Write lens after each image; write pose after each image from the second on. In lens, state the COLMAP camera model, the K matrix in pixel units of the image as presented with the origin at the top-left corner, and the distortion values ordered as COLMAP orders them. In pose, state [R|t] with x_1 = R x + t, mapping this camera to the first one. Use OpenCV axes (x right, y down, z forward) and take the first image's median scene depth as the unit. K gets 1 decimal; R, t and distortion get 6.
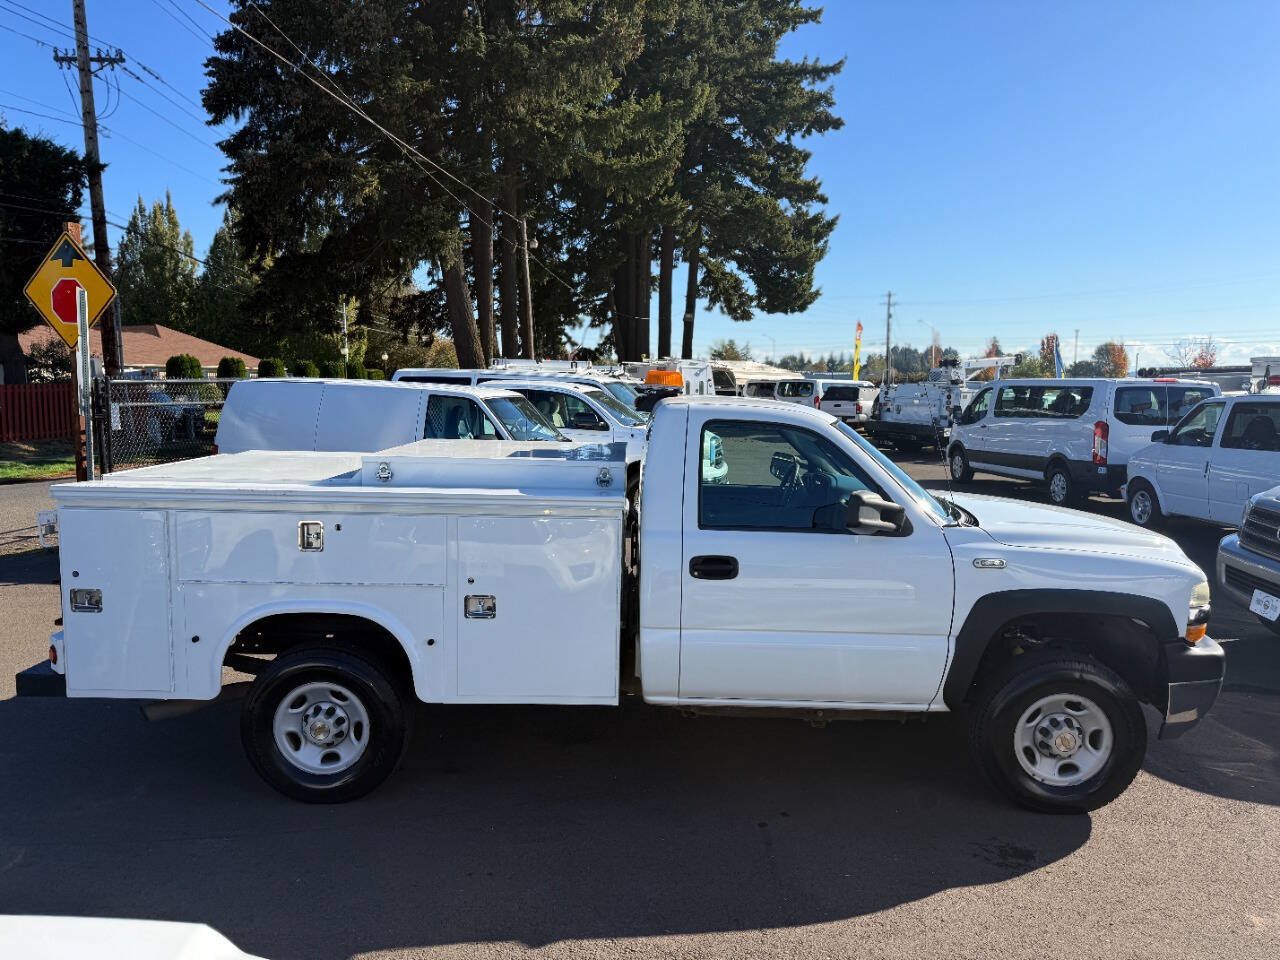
lens RADIAL K [[889.2, 0, 629.5], [0, 889.2, 479.5], [0, 0, 1]] dist [0.037711, -0.063230]
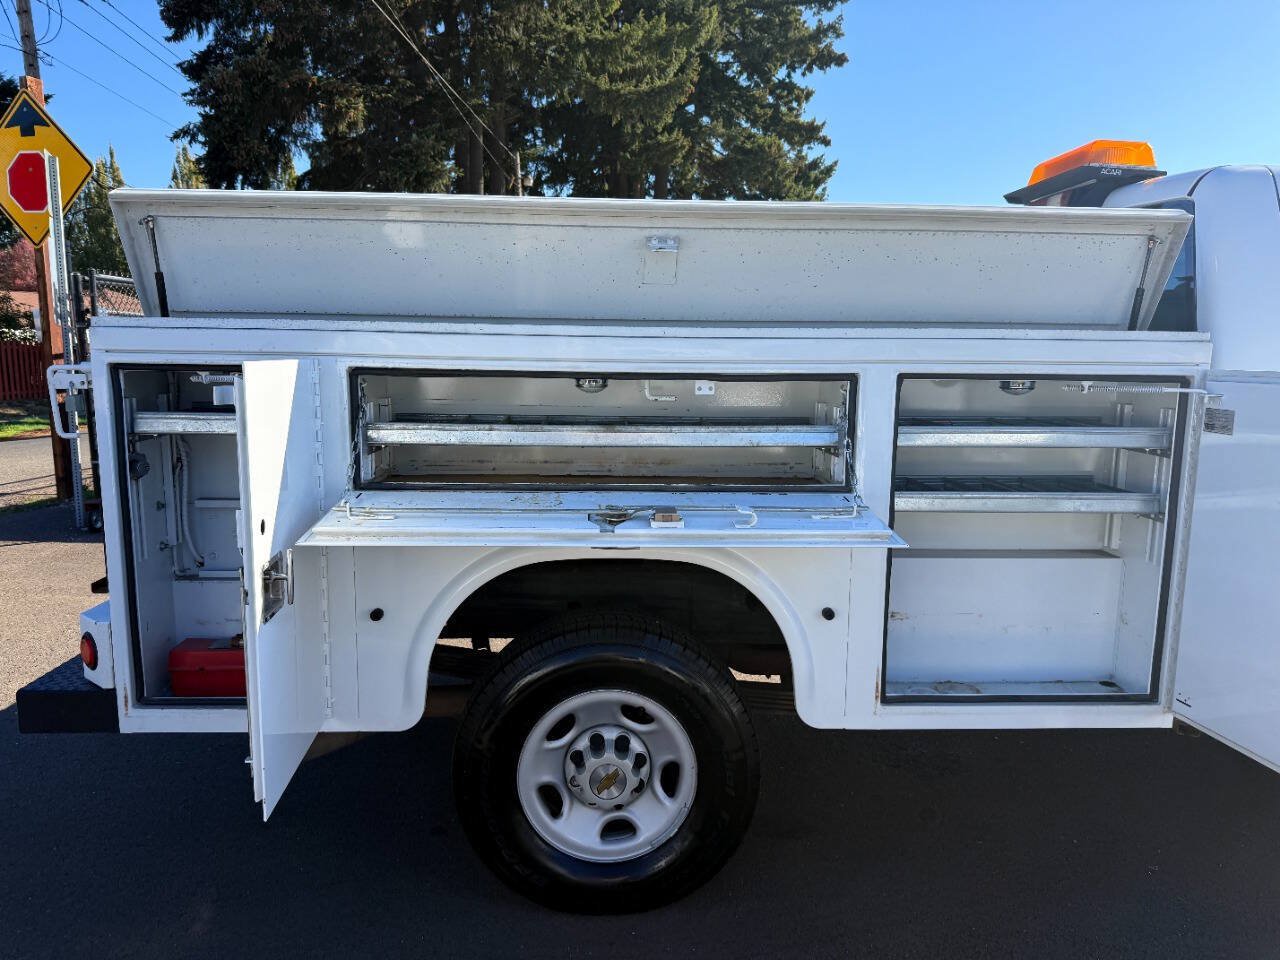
lens RADIAL K [[906.3, 0, 634.8], [0, 906.3, 480.6], [0, 0, 1]] dist [0.013743, -0.023814]
pose [[0.999184, -0.012006, 0.038556, -0.043146], [0.010528, 0.999210, 0.038314, 0.010229], [-0.038986, -0.037877, 0.998522, 0.058184]]
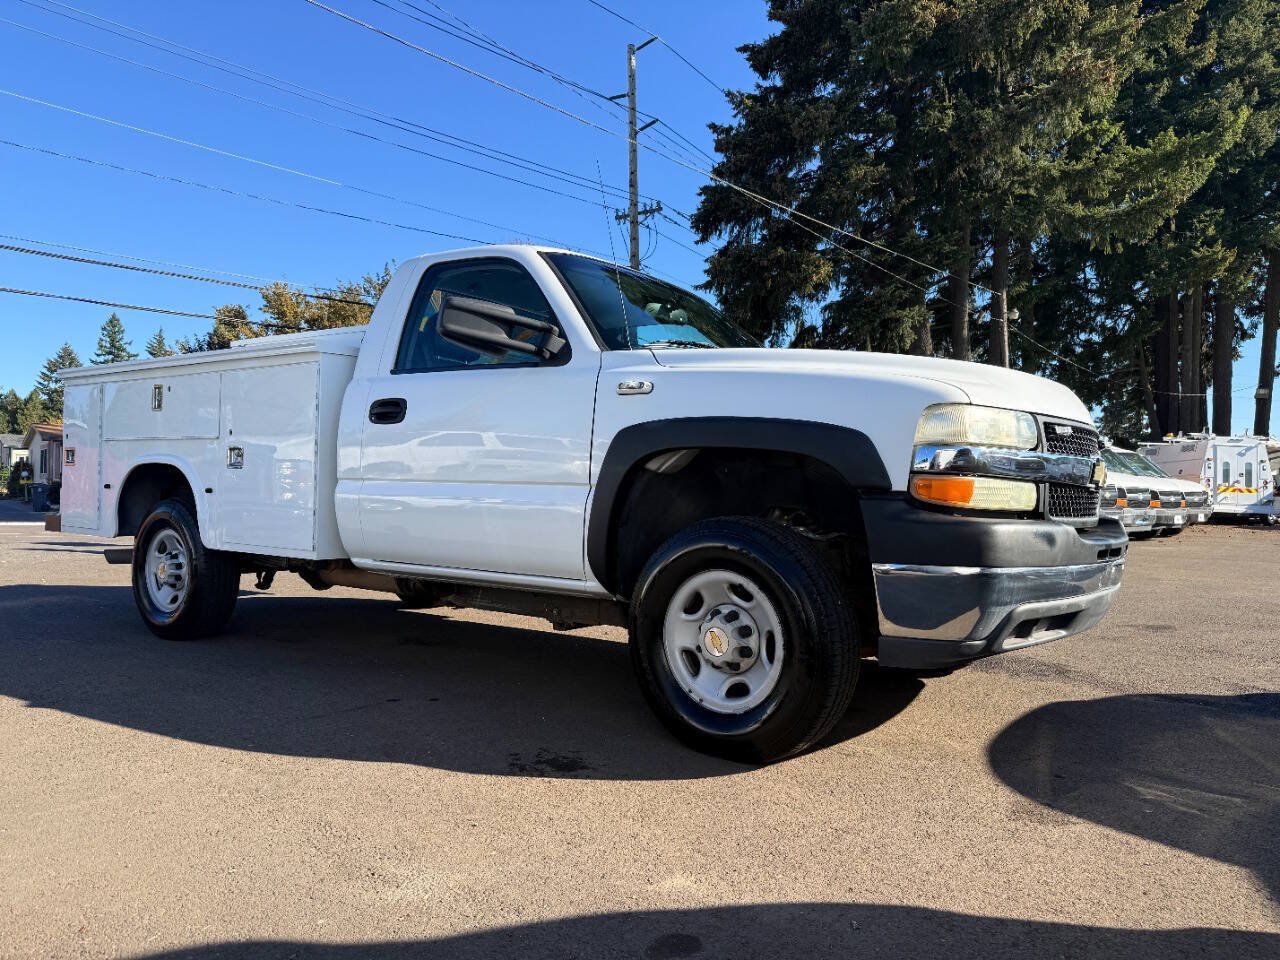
lens RADIAL K [[875.3, 0, 616.6], [0, 875.3, 483.3], [0, 0, 1]] dist [0.035168, -0.044082]
pose [[0.814152, -0.002125, -0.580648, 0.099014], [-0.067549, 0.992857, -0.098346, 0.029989], [0.576709, 0.119291, 0.808193, 0.049888]]
